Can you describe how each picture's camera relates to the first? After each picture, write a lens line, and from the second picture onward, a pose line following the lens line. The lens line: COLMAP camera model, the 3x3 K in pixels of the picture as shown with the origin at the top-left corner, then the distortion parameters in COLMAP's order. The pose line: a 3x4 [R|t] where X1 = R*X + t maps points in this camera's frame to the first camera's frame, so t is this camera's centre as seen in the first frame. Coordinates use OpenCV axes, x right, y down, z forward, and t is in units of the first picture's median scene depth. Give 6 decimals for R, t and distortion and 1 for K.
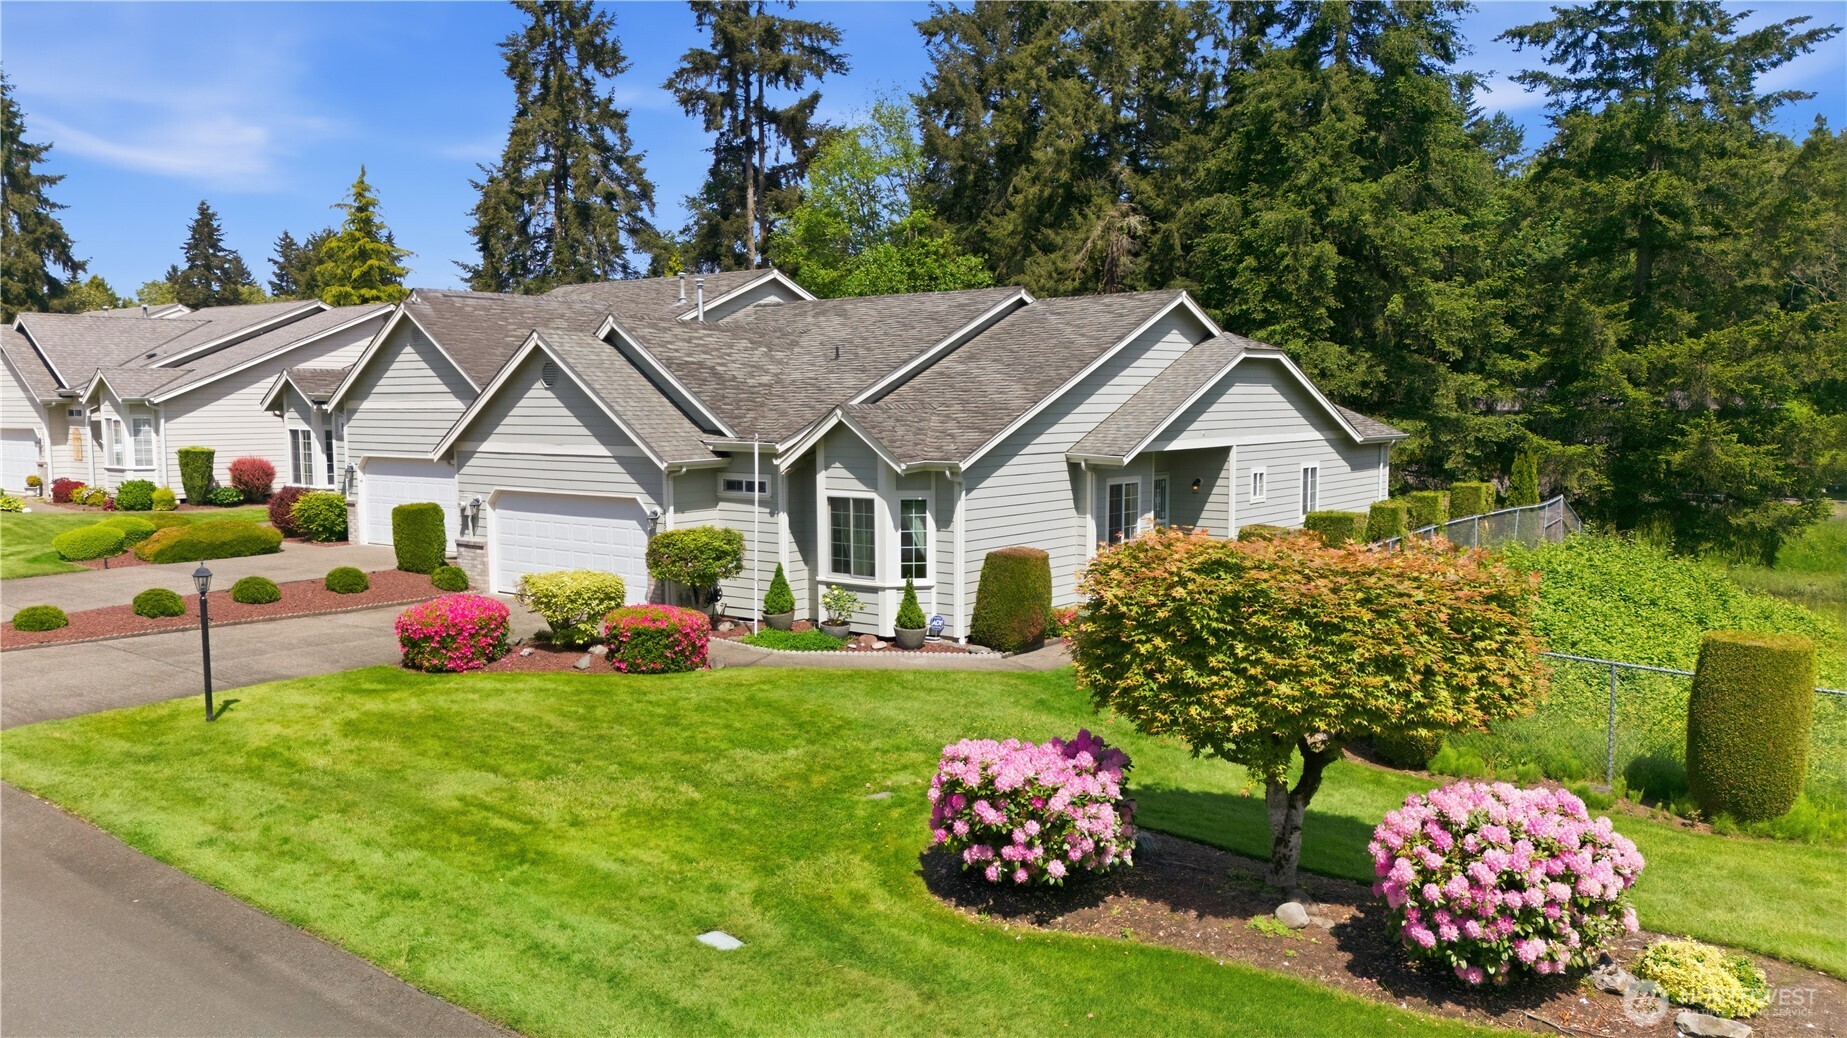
lens RADIAL K [[1358.6, 0, 923.5], [0, 1358.6, 519.0], [0, 0, 1]] dist [0.073228, -0.060876]
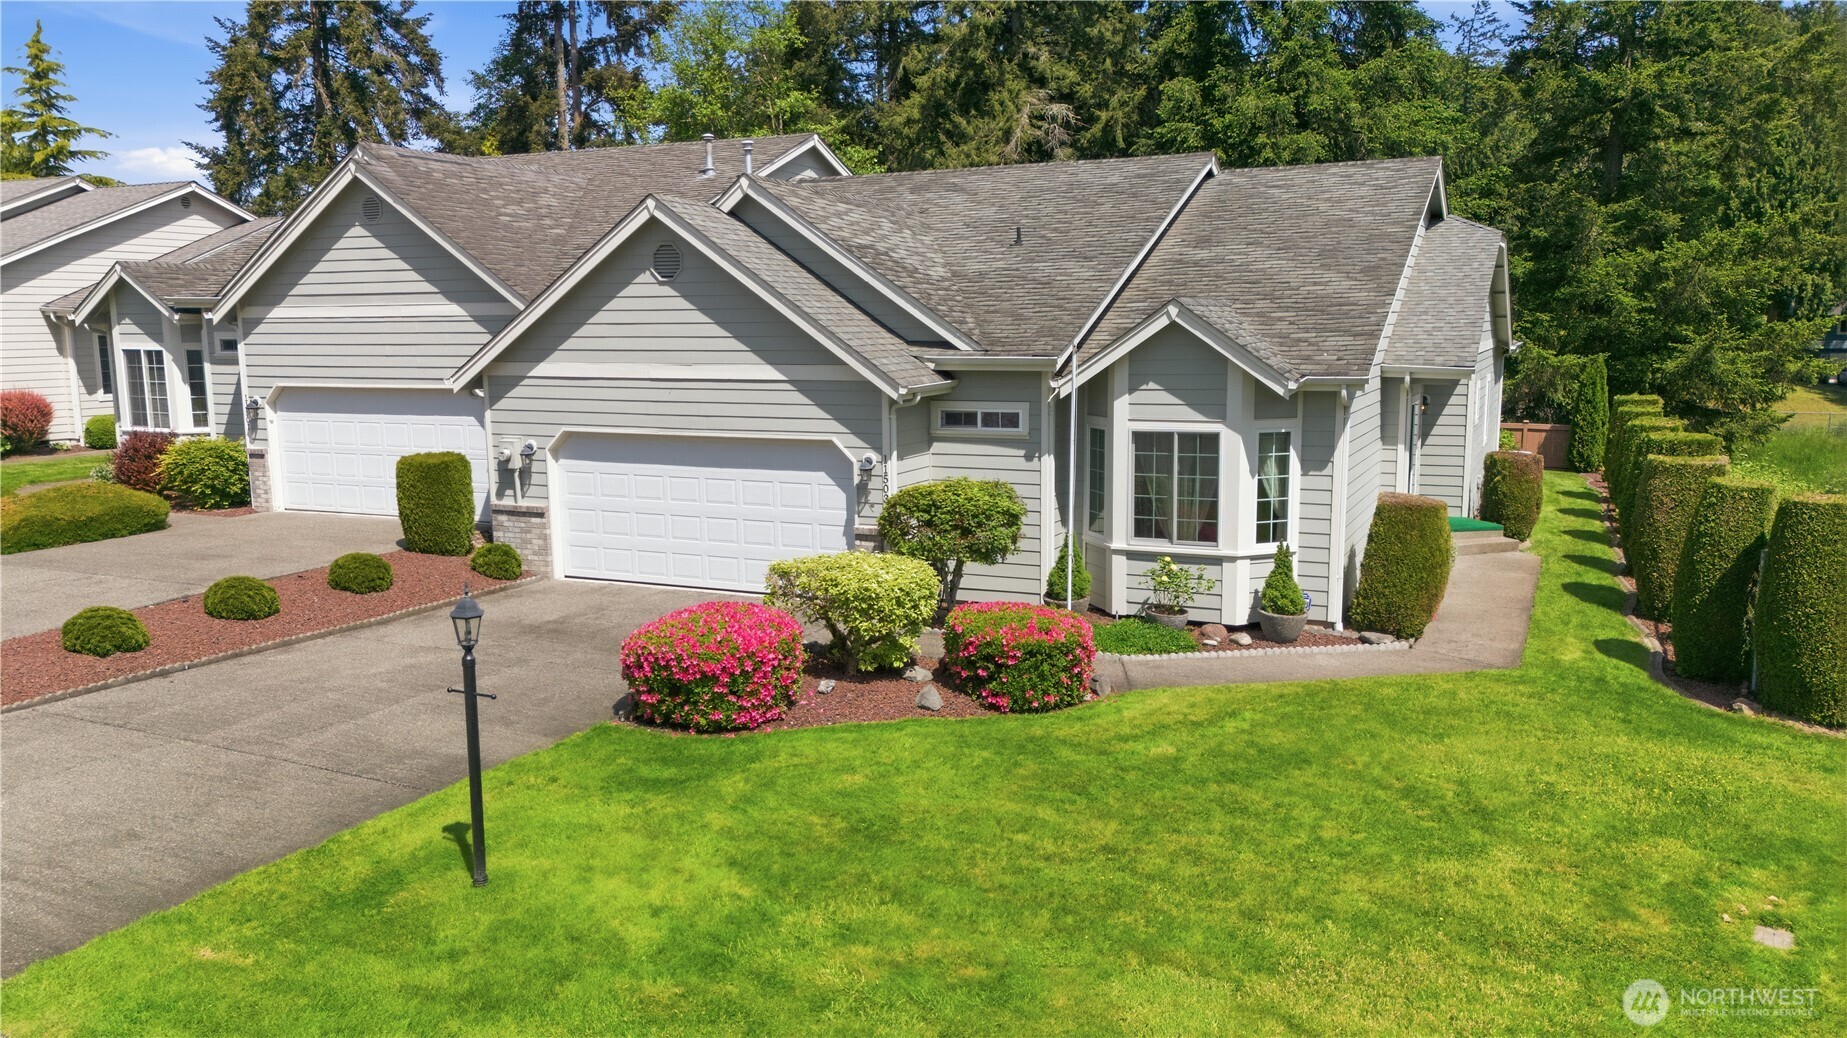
lens RADIAL K [[1358.6, 0, 923.5], [0, 1358.6, 519.0], [0, 0, 1]] dist [0.073228, -0.060876]
pose [[0.974788, -0.037580, 0.219948, -0.284149], [0.025129, 0.997934, 0.059136, -0.013189], [-0.221715, -0.052118, 0.973718, 0.276914]]
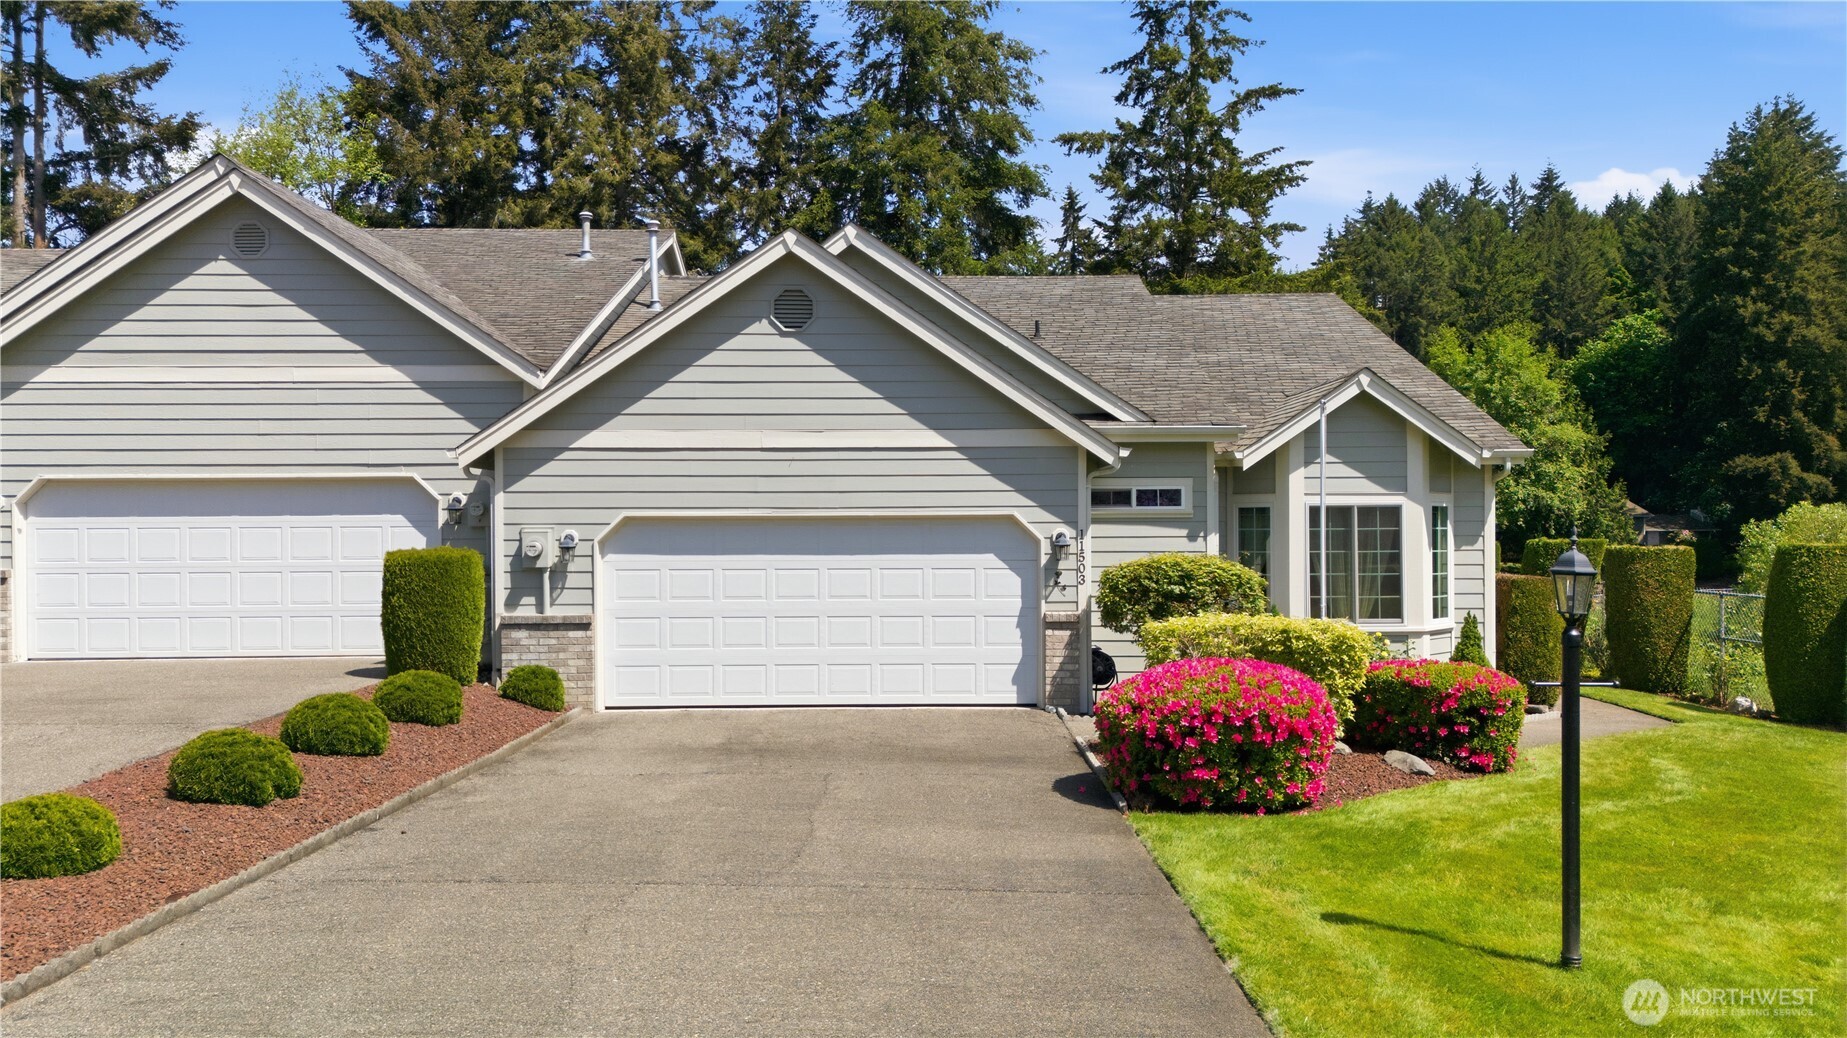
lens RADIAL K [[1352.2, 0, 923.5], [0, 1352.2, 519.0], [0, 0, 1]] dist [0.108073, -0.113766]
pose [[0.784302, 0.006351, 0.620347, -0.546796], [0.054058, 0.995444, -0.078537, 0.028059], [-0.618019, 0.095131, 0.780386, 0.494769]]
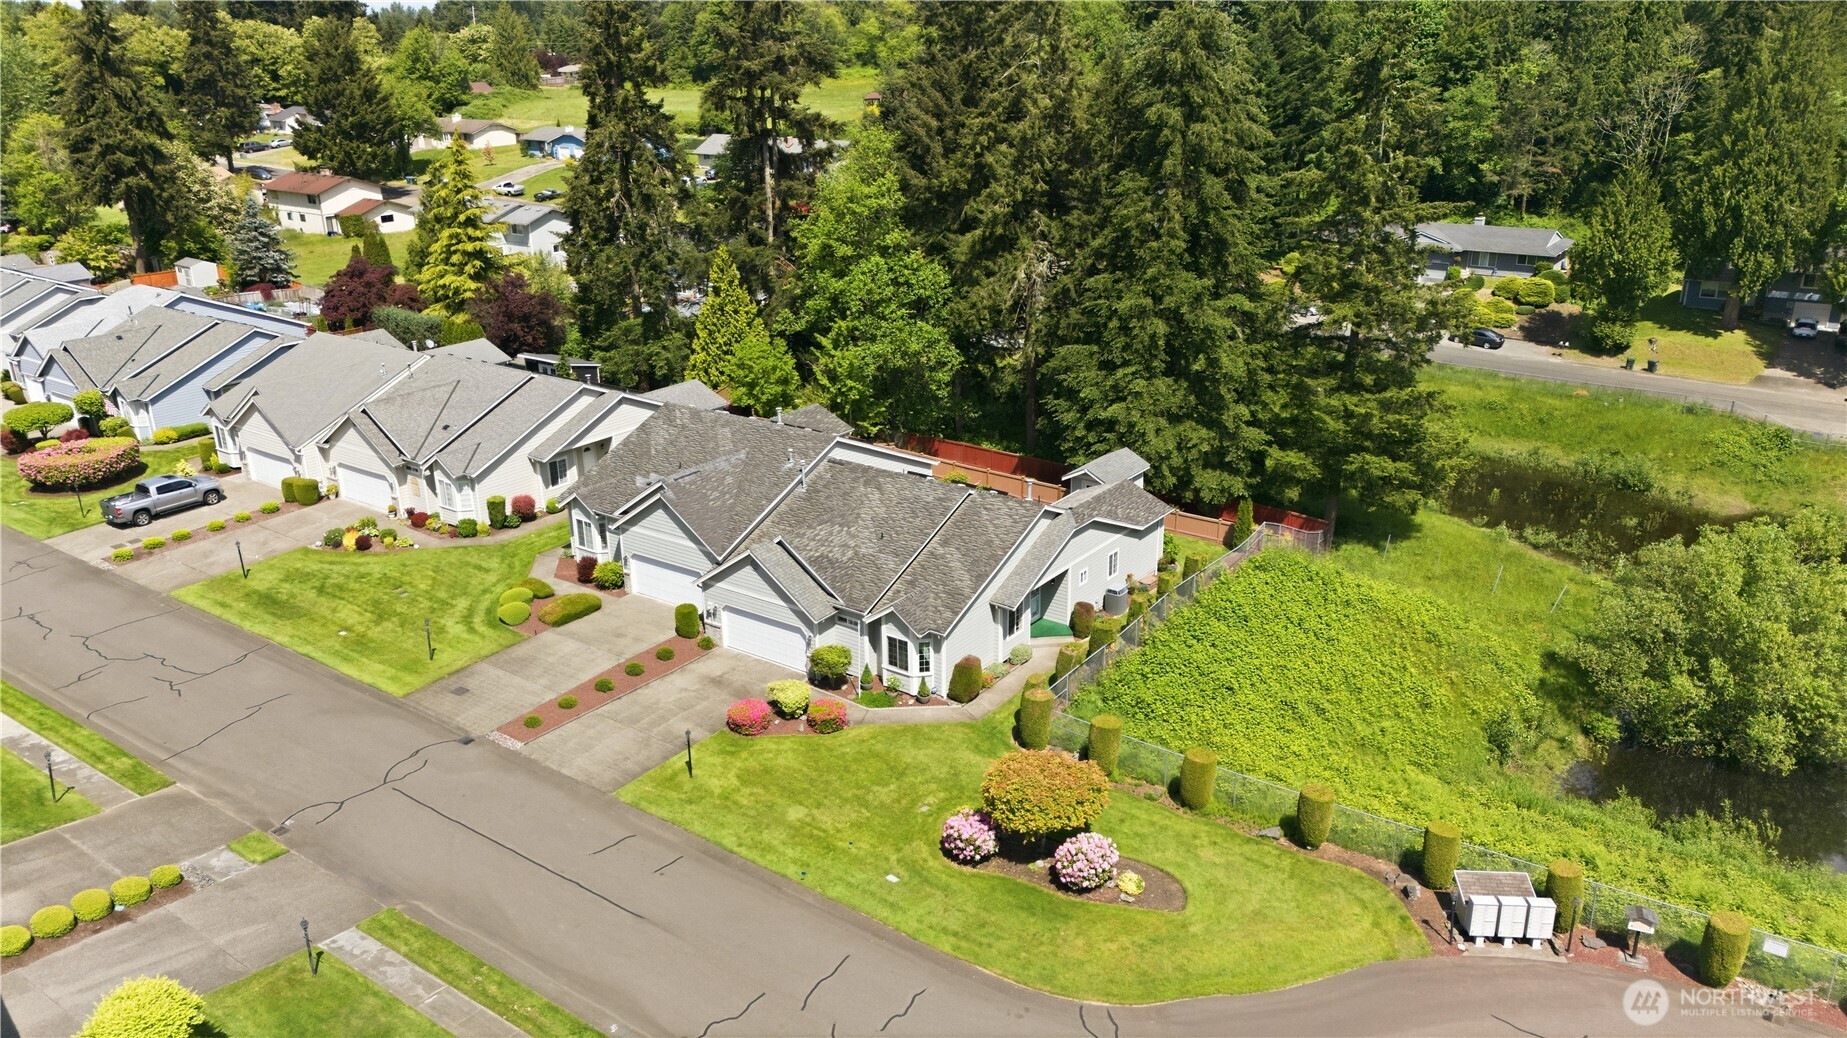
lens RADIAL K [[1356.9, 0, 923.5], [0, 1356.9, 519.0], [0, 0, 1]] dist [0.160962, -0.236529]
pose [[0.999280, -0.021465, 0.031300, -0.064615], [0.012540, 0.965115, 0.261524, -0.696587], [-0.035821, -0.260943, 0.964689, -1.027896]]
